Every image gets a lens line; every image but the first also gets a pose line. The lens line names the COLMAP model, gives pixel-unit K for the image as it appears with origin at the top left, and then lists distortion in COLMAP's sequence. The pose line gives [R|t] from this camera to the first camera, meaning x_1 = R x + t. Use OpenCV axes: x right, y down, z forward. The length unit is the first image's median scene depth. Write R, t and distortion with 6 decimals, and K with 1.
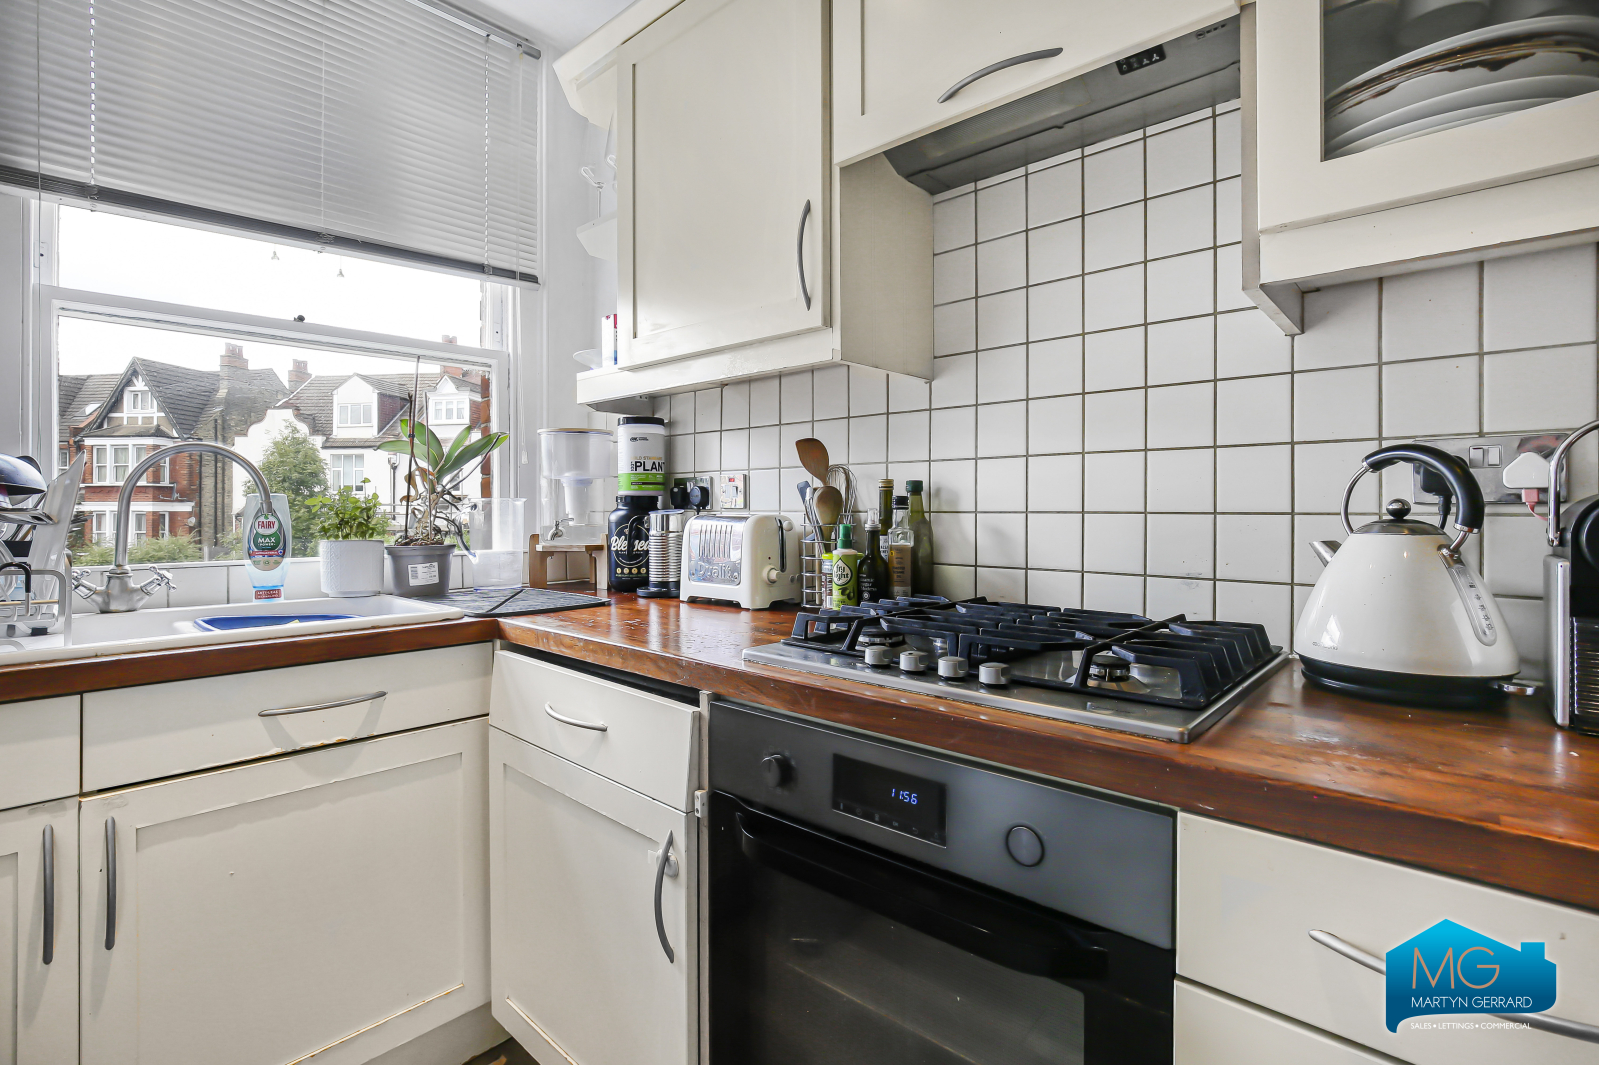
lens RADIAL K [[741.1, 0, 785.8], [0, 741.1, 511.3], [0, 0, 1]] dist [-0.001174, 0.000595]
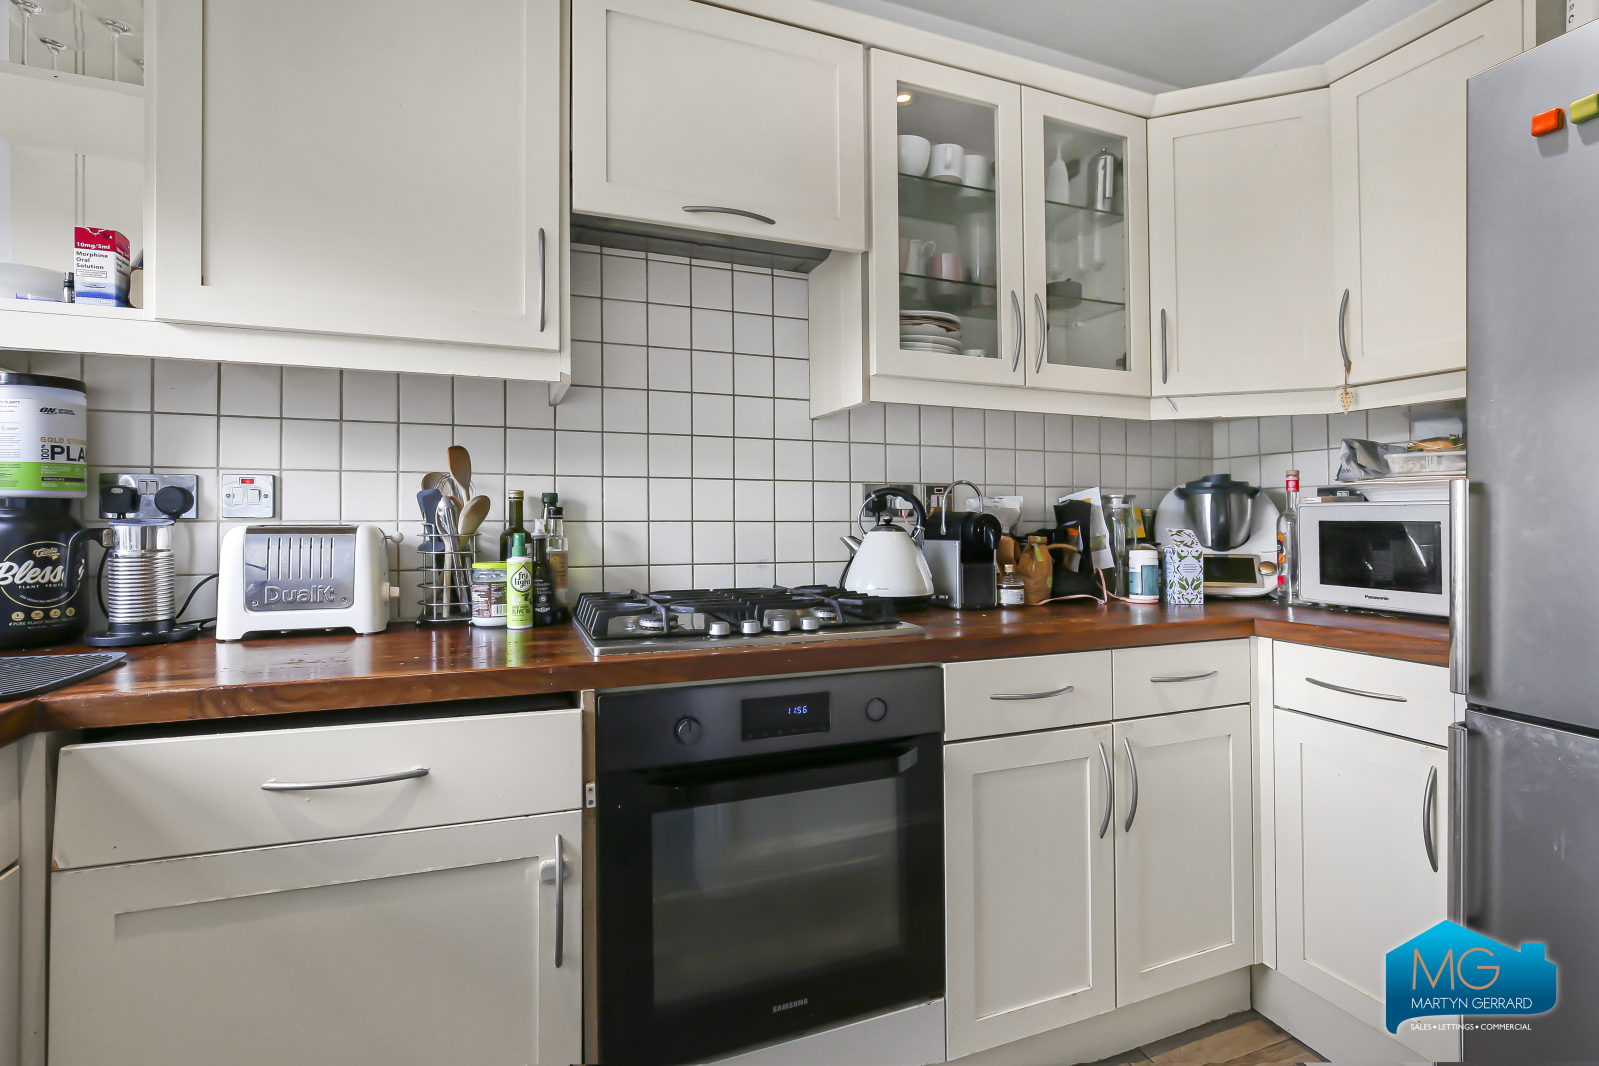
lens RADIAL K [[741.1, 0, 785.8], [0, 741.1, 511.8], [0, 0, 1]] dist [-0.001174, 0.000595]
pose [[0.469063, 0.008428, 0.883124, -0.652476], [0.001977, 0.999942, -0.010593, -0.000987], [-0.883162, 0.006715, 0.469019, 0.174461]]
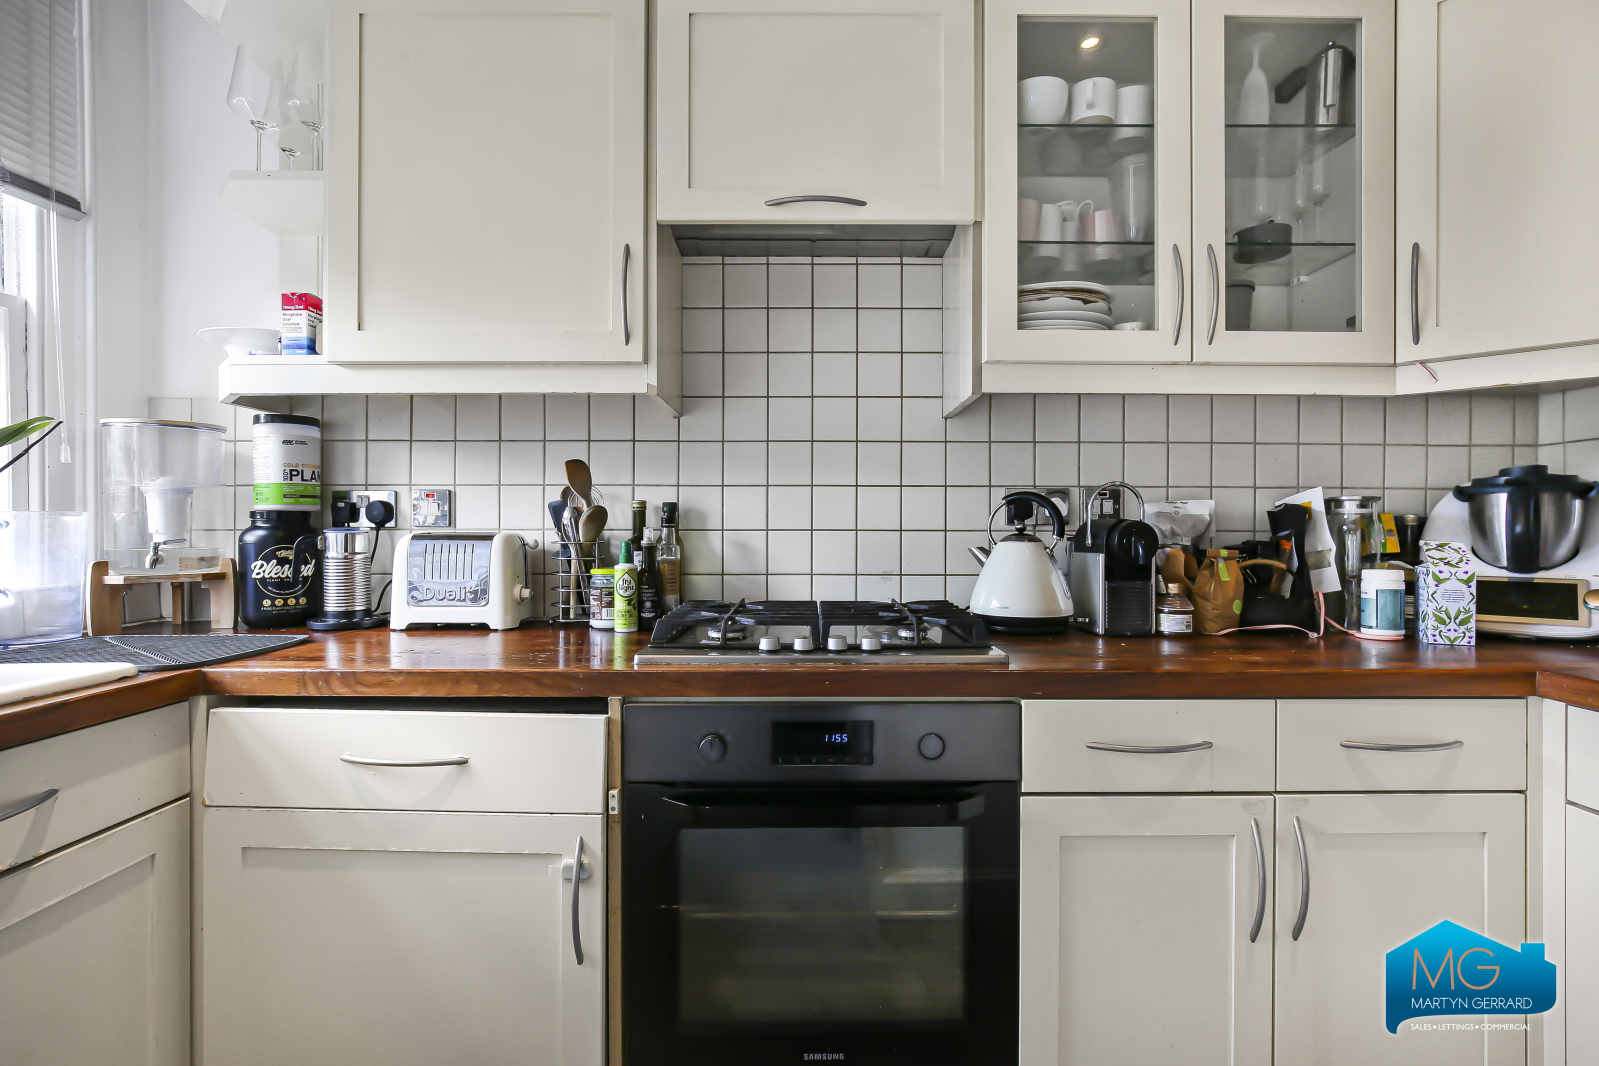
lens RADIAL K [[730.3, 0, 799.5], [0, 730.3, 533.0], [0, 0, 1]] dist [-0.004235, -0.000101]
pose [[0.752359, -0.003355, 0.658745, -0.427223], [0.000839, 0.999991, 0.004135, 0.001186], [-0.658753, -0.002558, 0.752355, 0.020889]]
